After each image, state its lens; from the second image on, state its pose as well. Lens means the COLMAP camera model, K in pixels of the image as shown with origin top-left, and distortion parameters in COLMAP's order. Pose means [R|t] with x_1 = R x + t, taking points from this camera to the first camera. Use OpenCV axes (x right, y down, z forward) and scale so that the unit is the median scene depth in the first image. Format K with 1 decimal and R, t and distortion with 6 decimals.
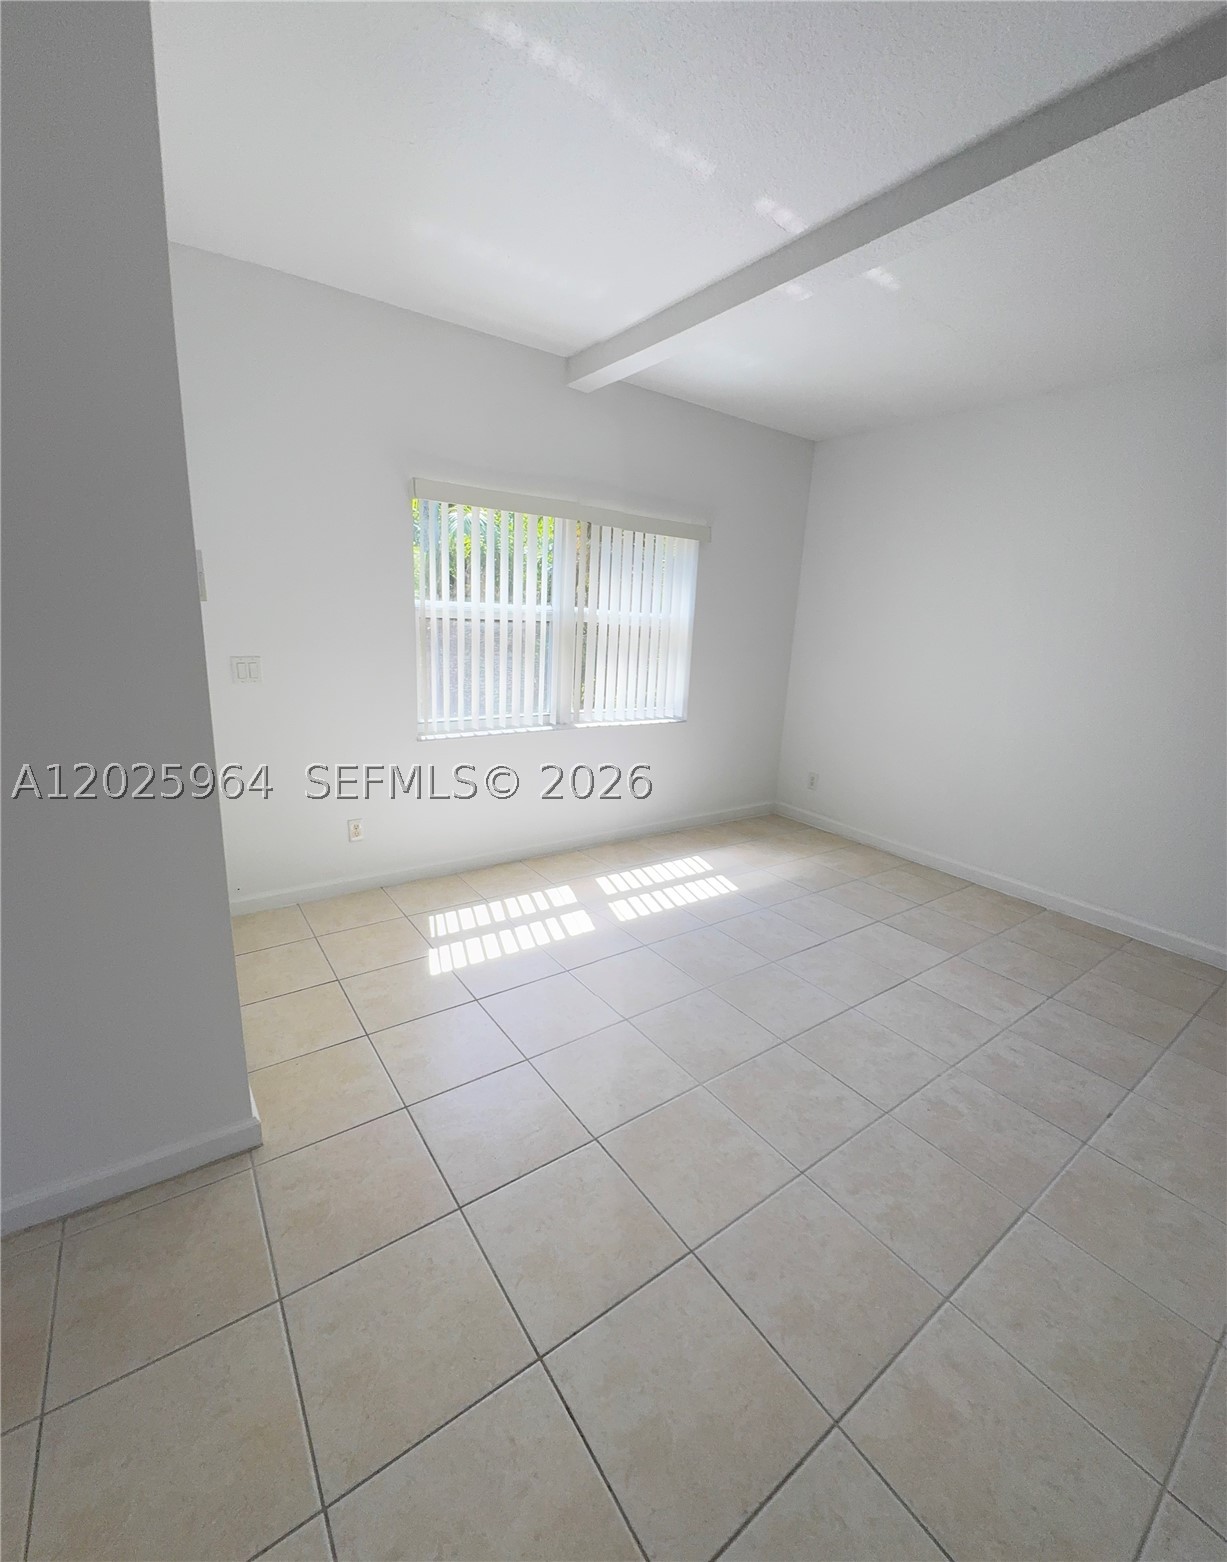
lens RADIAL K [[631.2, 0, 605.5], [0, 631.2, 769.1], [0, 0, 1]] dist [-0.003677, -0.000037]
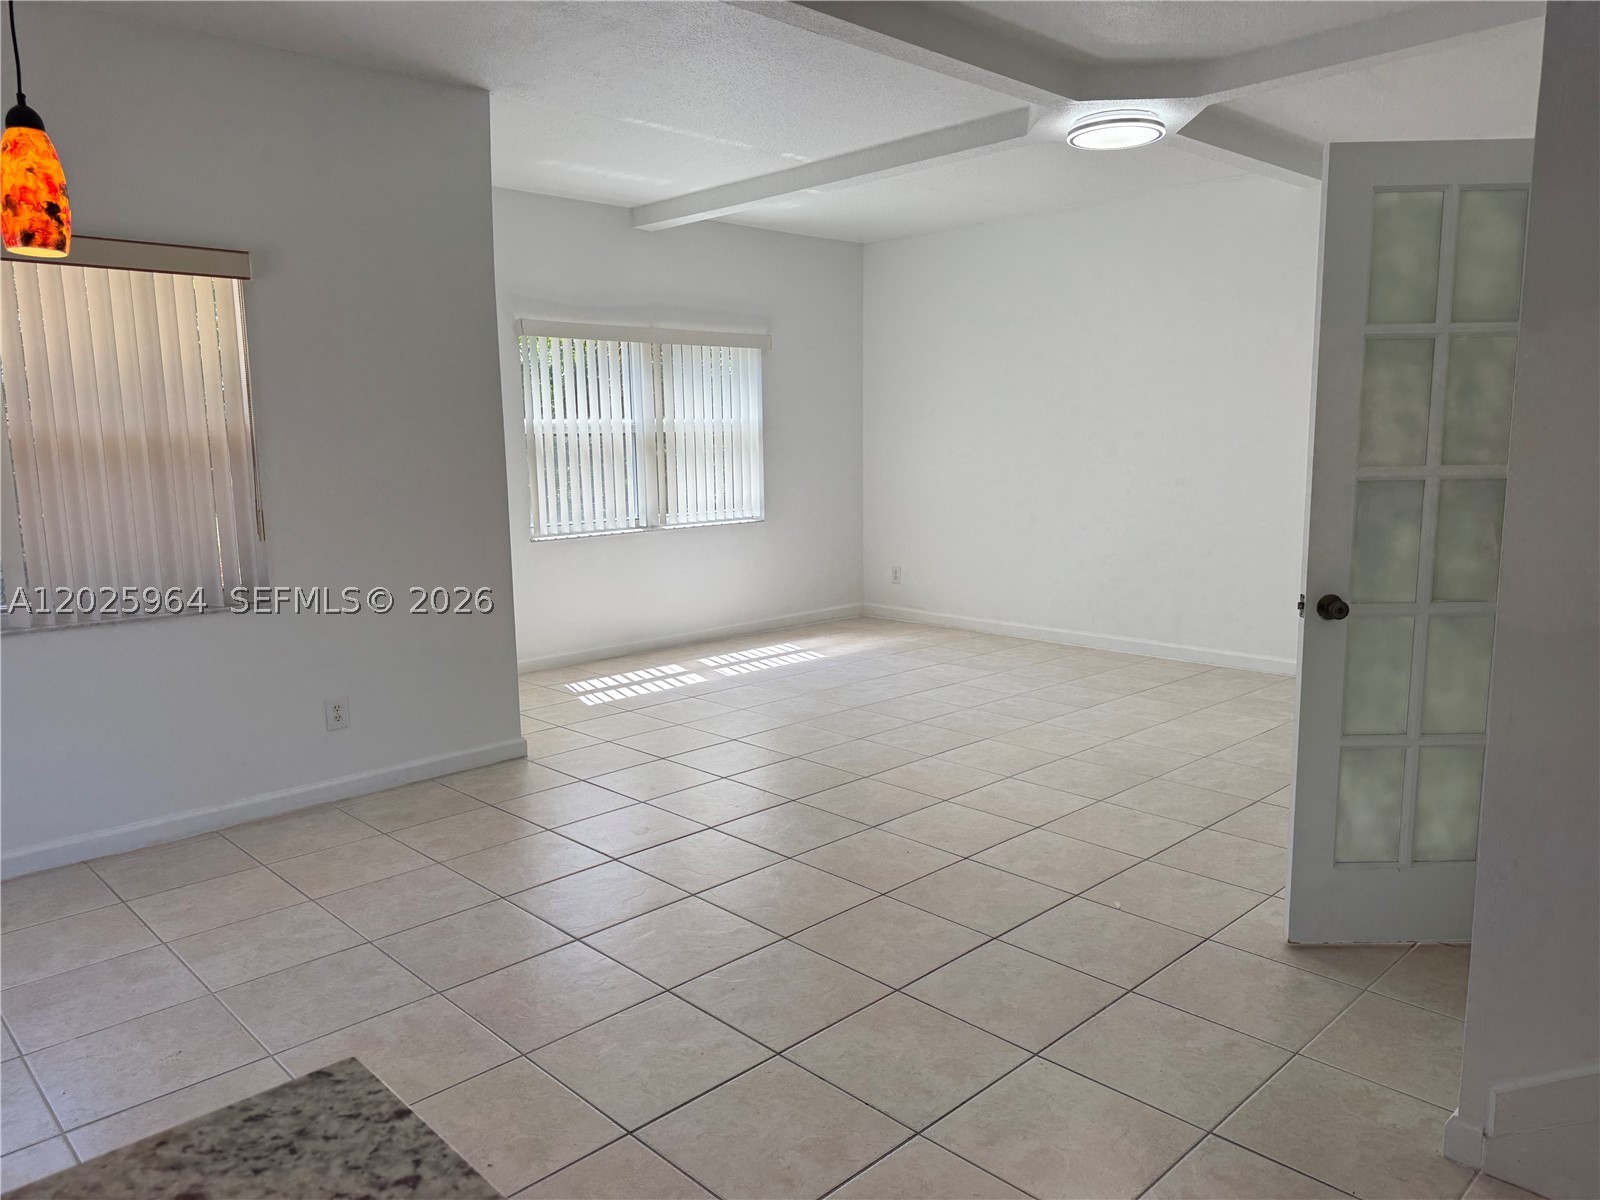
lens RADIAL K [[1116.8, 0, 796.8], [0, 1116.8, 611.8], [0, 0, 1]] dist [0.081129, 0.000476]
pose [[0.984204, -0.086992, 0.154191, -0.132574], [0.097099, 0.993509, -0.059265, 0.211292], [-0.148034, 0.073301, 0.986262, -0.910407]]
